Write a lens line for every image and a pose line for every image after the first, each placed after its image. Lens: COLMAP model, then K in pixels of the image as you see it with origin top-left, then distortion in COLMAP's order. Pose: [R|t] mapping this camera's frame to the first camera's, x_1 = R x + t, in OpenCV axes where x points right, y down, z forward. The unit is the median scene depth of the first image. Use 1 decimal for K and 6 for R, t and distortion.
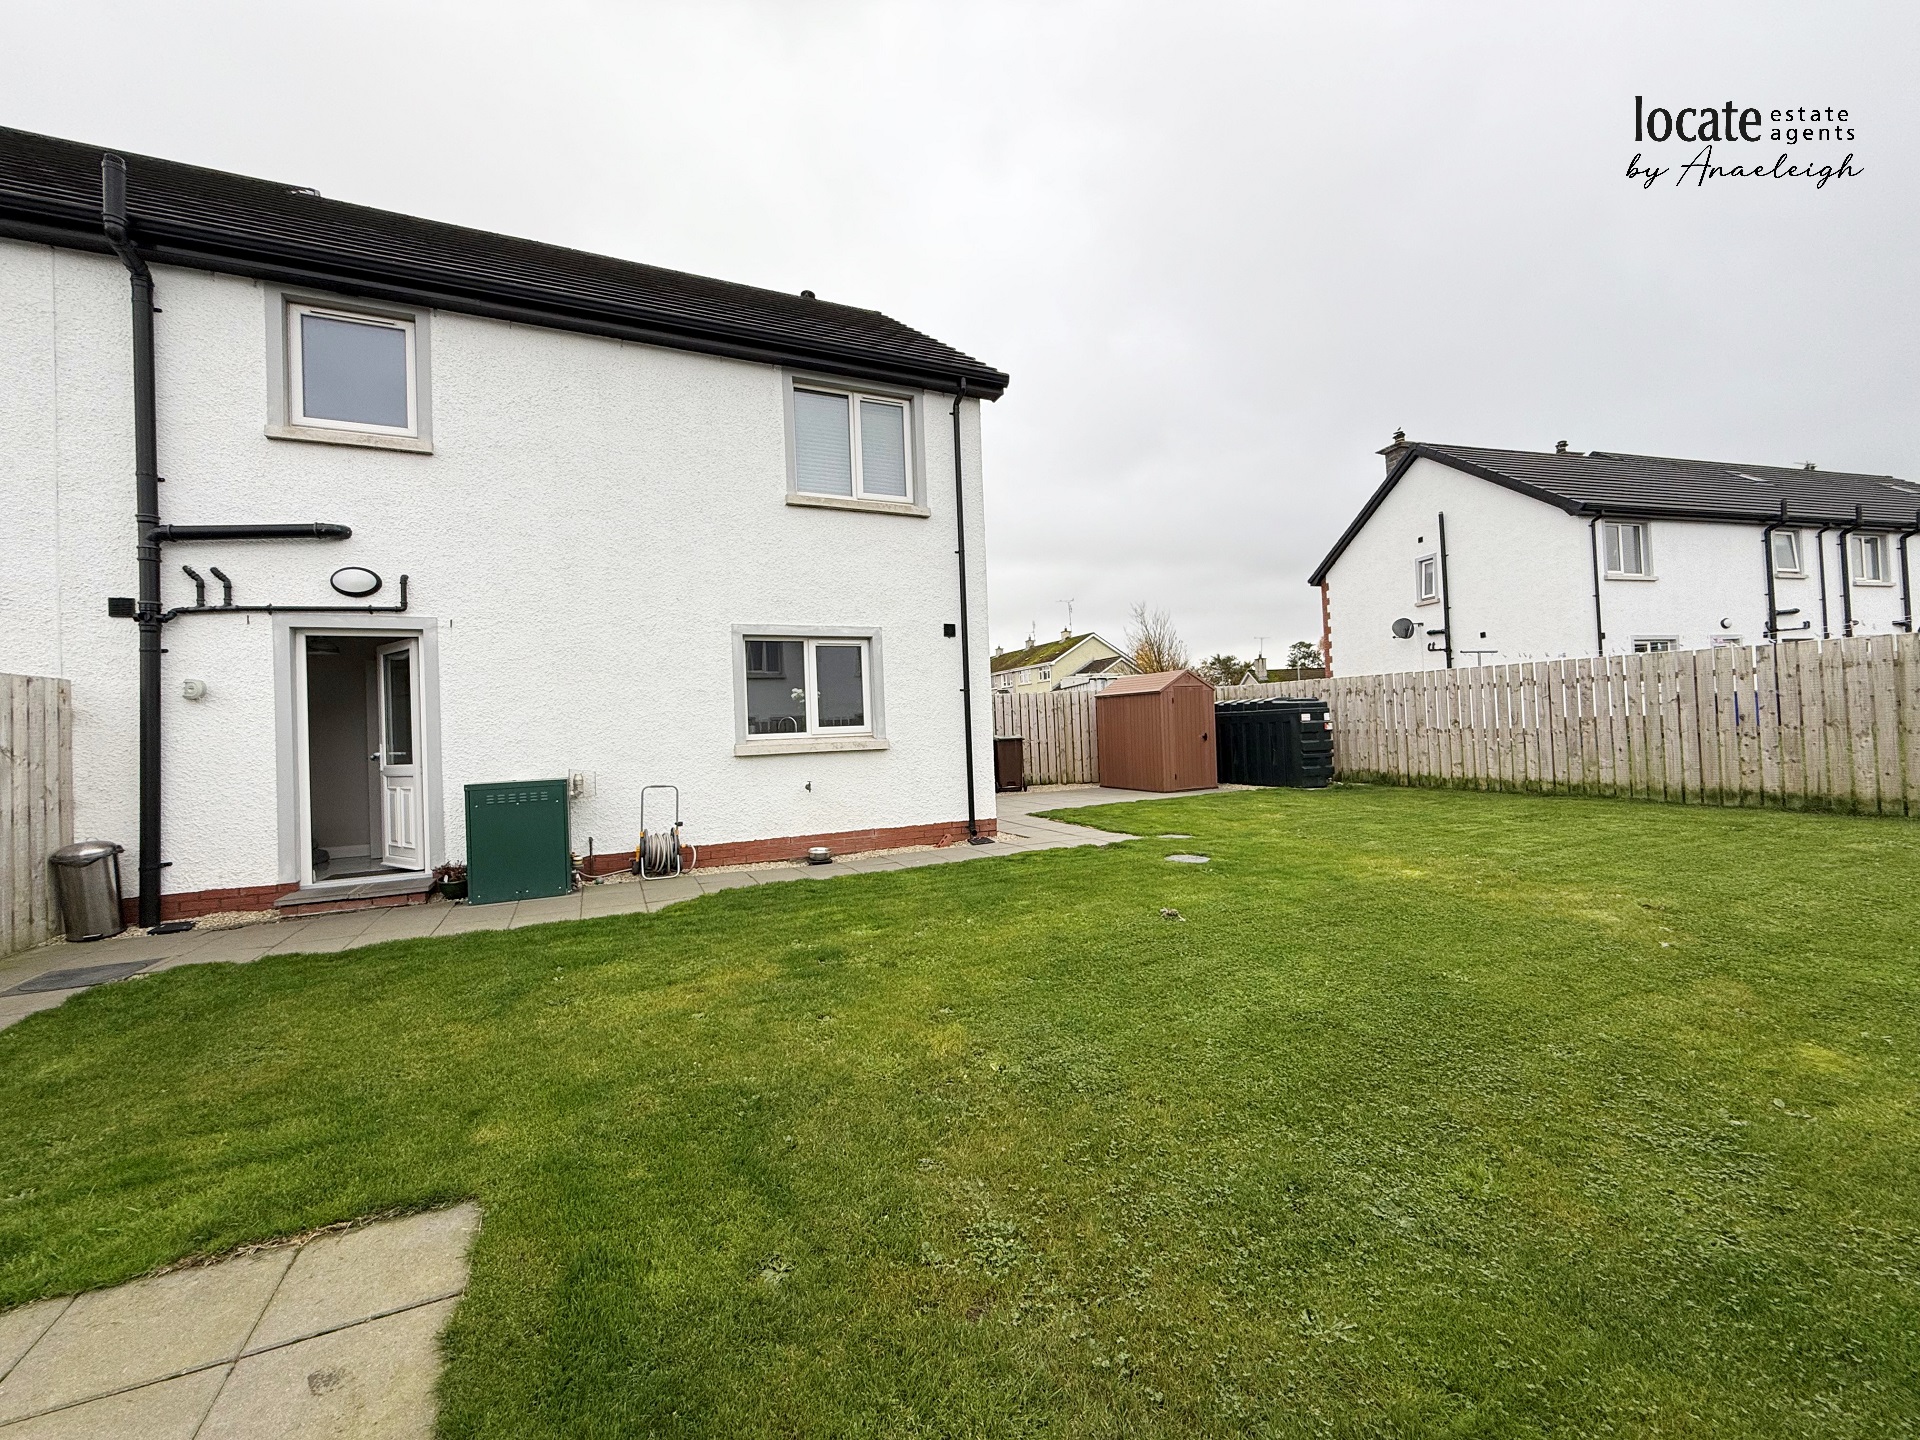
lens RADIAL K [[763.8, 0, 952.5], [0, 763.8, 715.8], [0, 0, 1]] dist [0.000570, 0.000063]
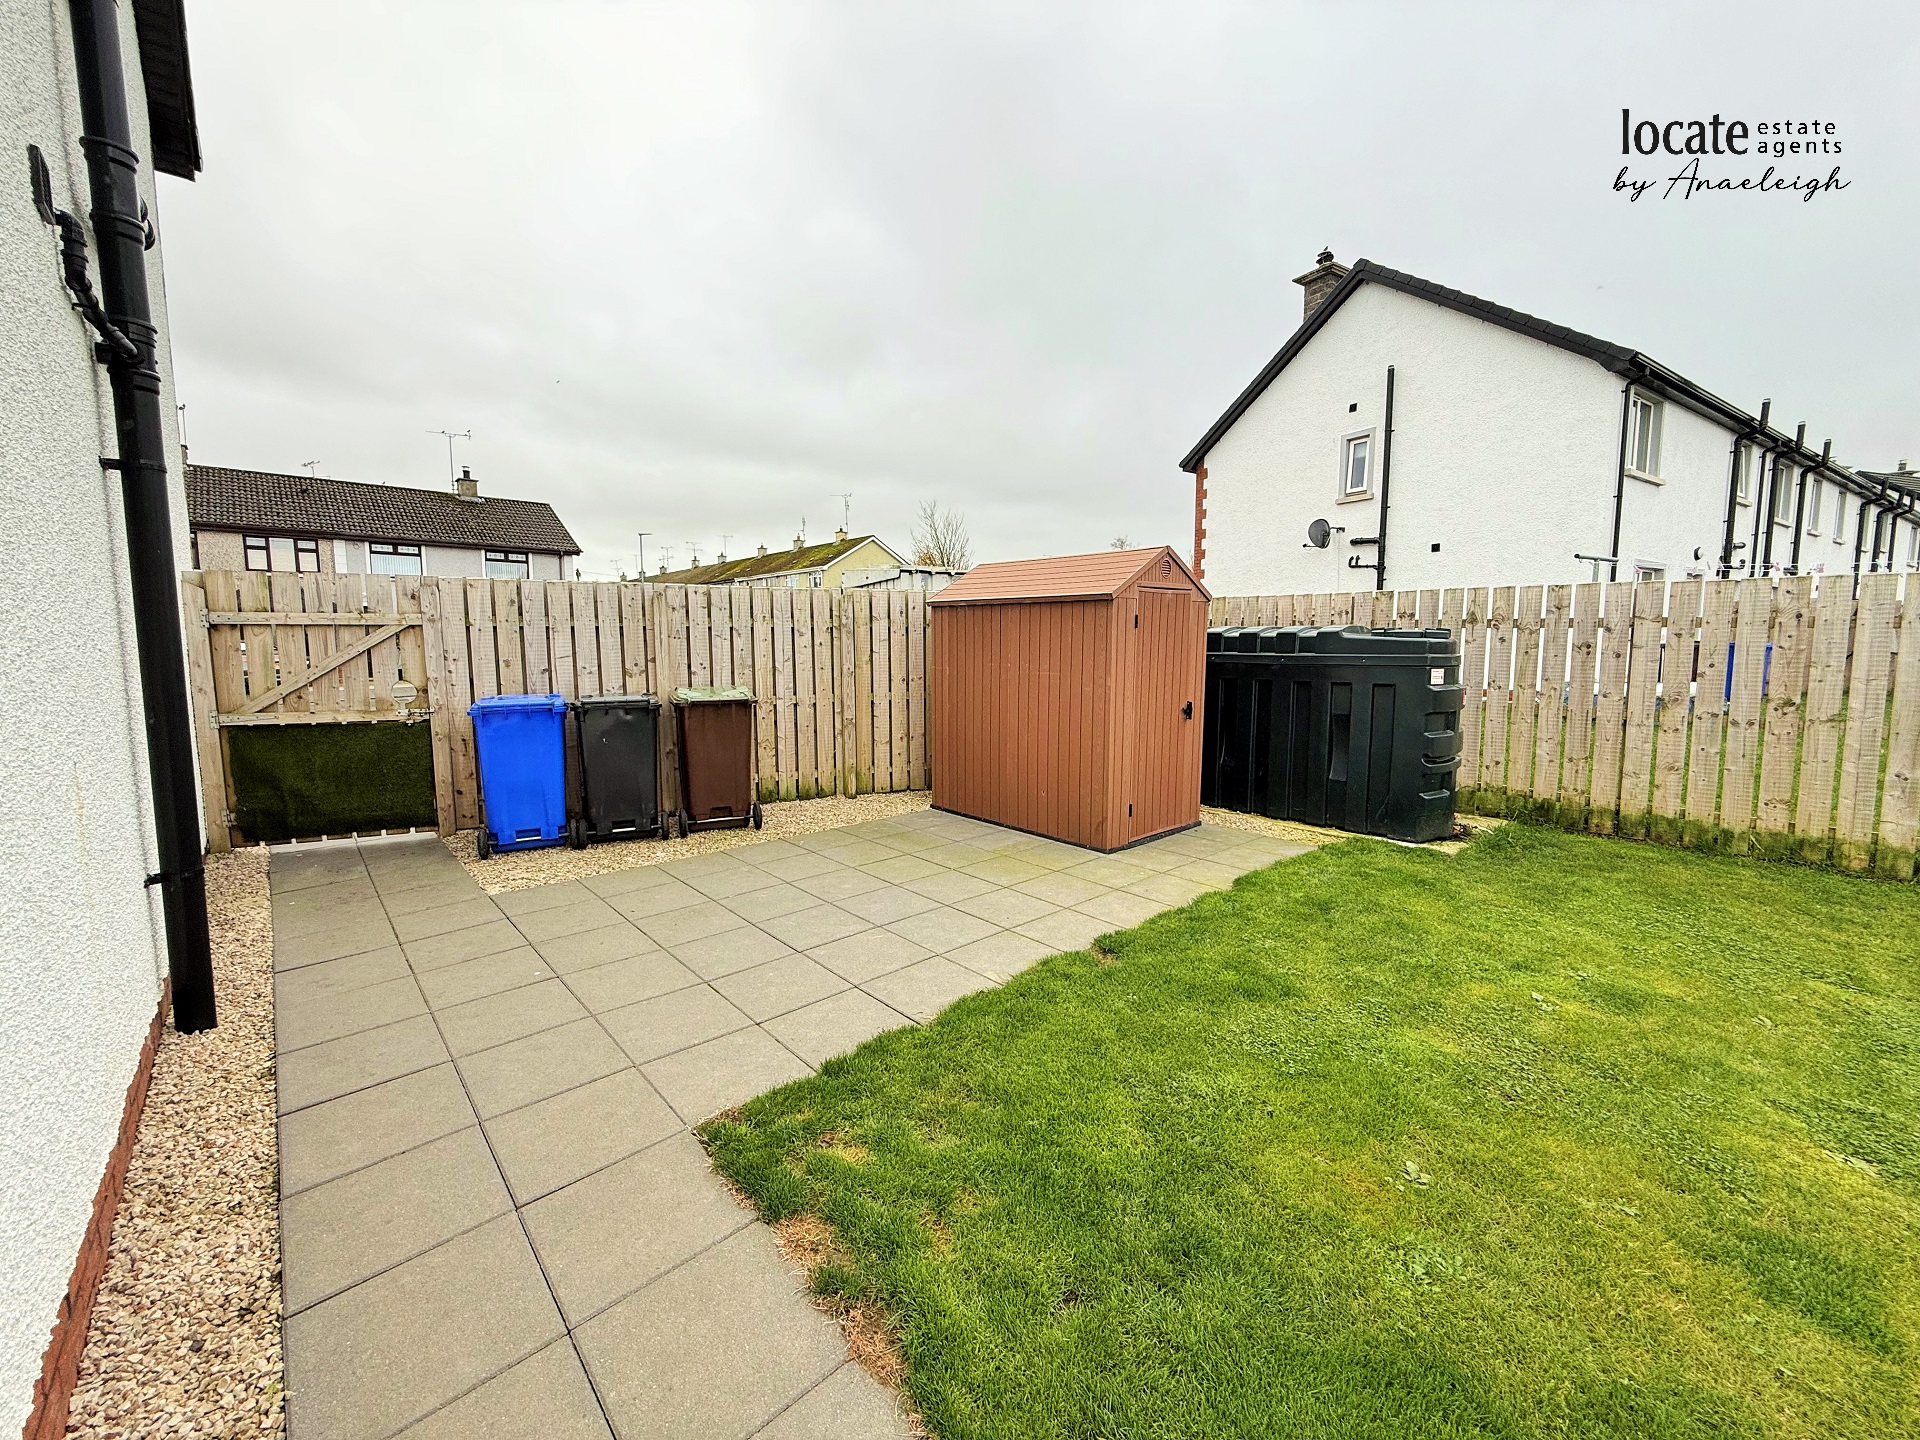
lens RADIAL K [[763.8, 0, 955.2], [0, 763.8, 720.3], [0, 0, 1]] dist [0.000570, 0.000063]
pose [[0.954144, 0.007644, 0.299252, 0.069052], [-0.043074, 0.992776, 0.111981, -0.008118], [-0.296234, -0.119736, 0.947580, 0.553627]]
